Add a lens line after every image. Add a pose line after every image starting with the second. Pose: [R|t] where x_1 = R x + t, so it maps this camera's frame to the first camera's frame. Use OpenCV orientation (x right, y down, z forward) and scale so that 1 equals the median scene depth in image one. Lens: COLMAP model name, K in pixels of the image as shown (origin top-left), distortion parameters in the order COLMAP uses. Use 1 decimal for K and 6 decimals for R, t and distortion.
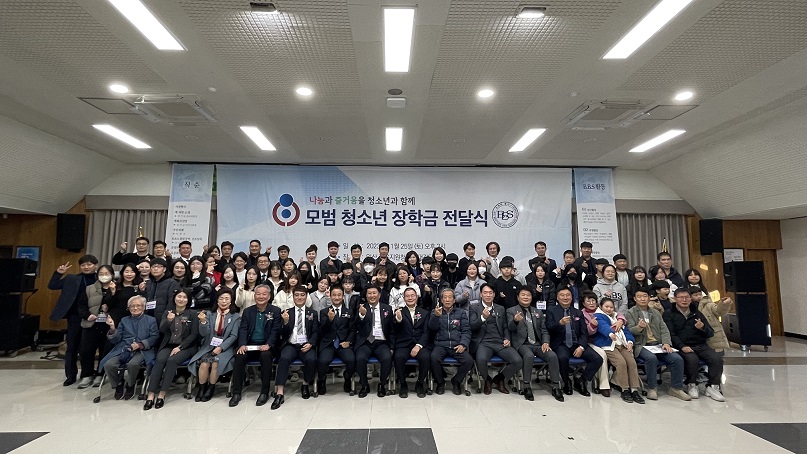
lens RADIAL K [[401.6, 0, 405.1], [0, 401.6, 226.6], [0, 0, 1]] dist [-0.002705, -0.000040]
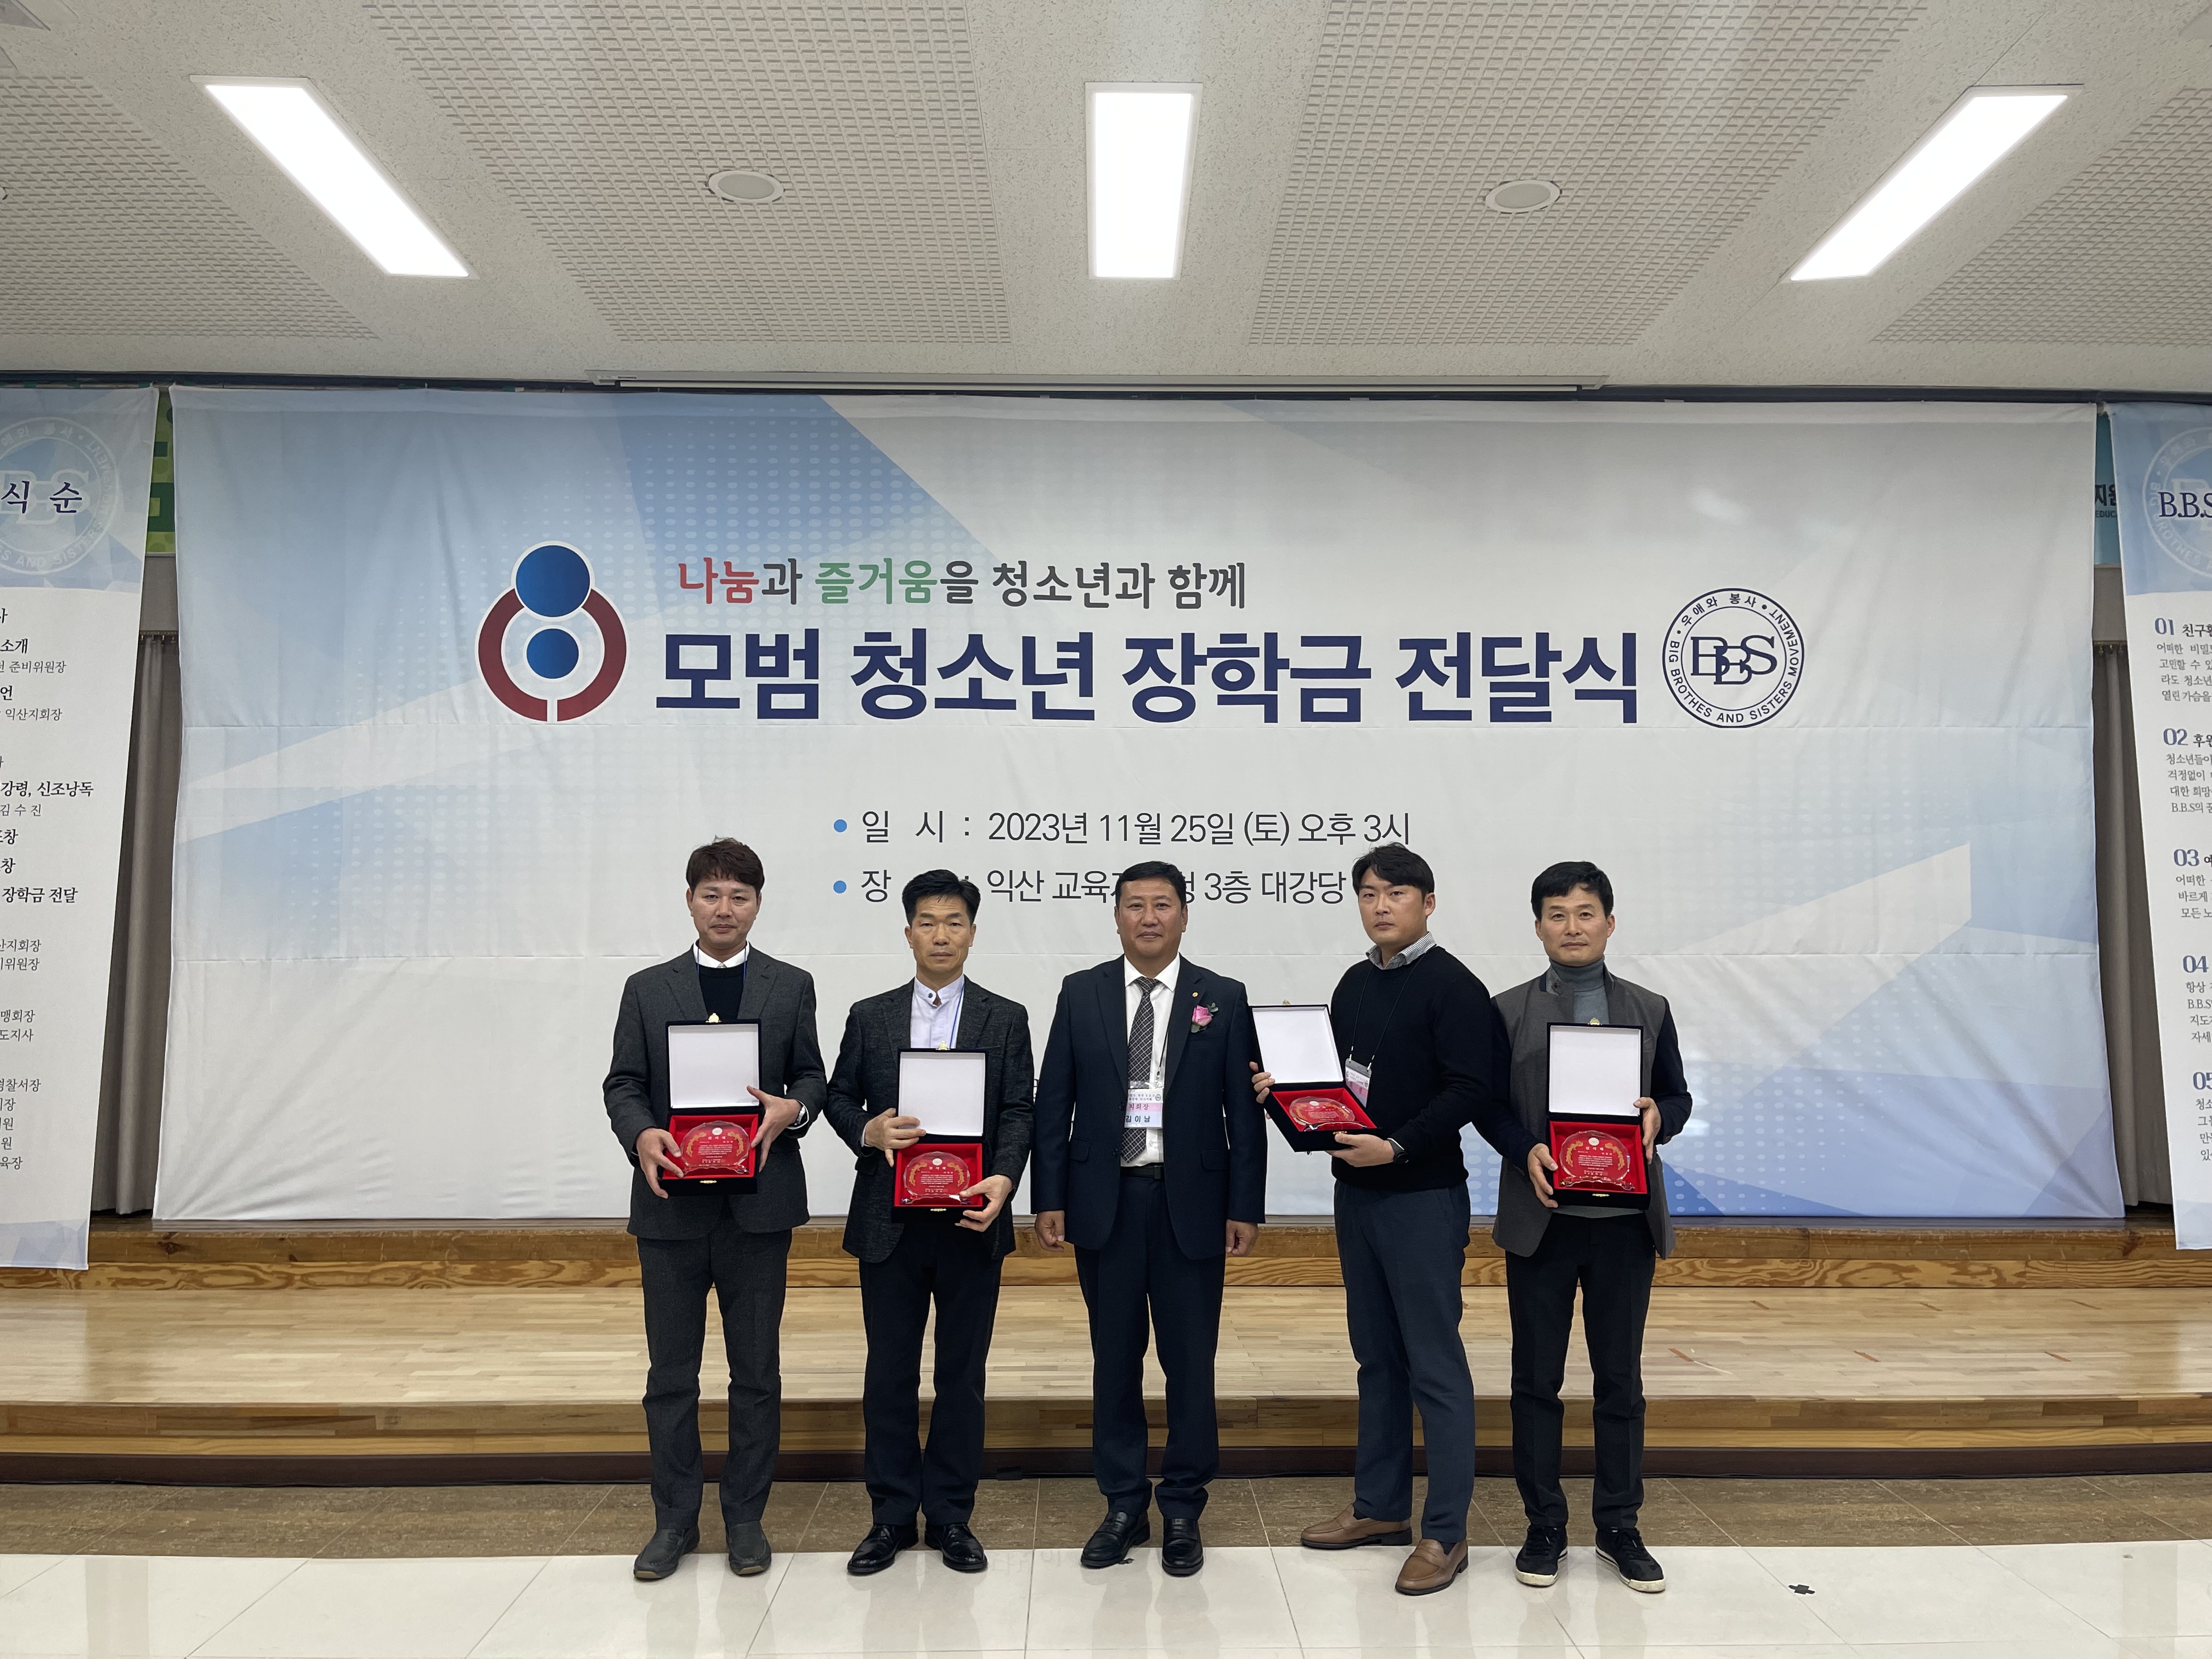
lens RADIAL K [[1680.1, 0, 1105.5], [0, 1680.1, 829.6], [0, 0, 1]] dist [0.015556, 0.002266]
pose [[0.999397, -0.004379, -0.034444, -0.014573], [0.005371, 0.999572, 0.028745, 0.027086], [0.034303, -0.028912, 0.998993, 0.221832]]
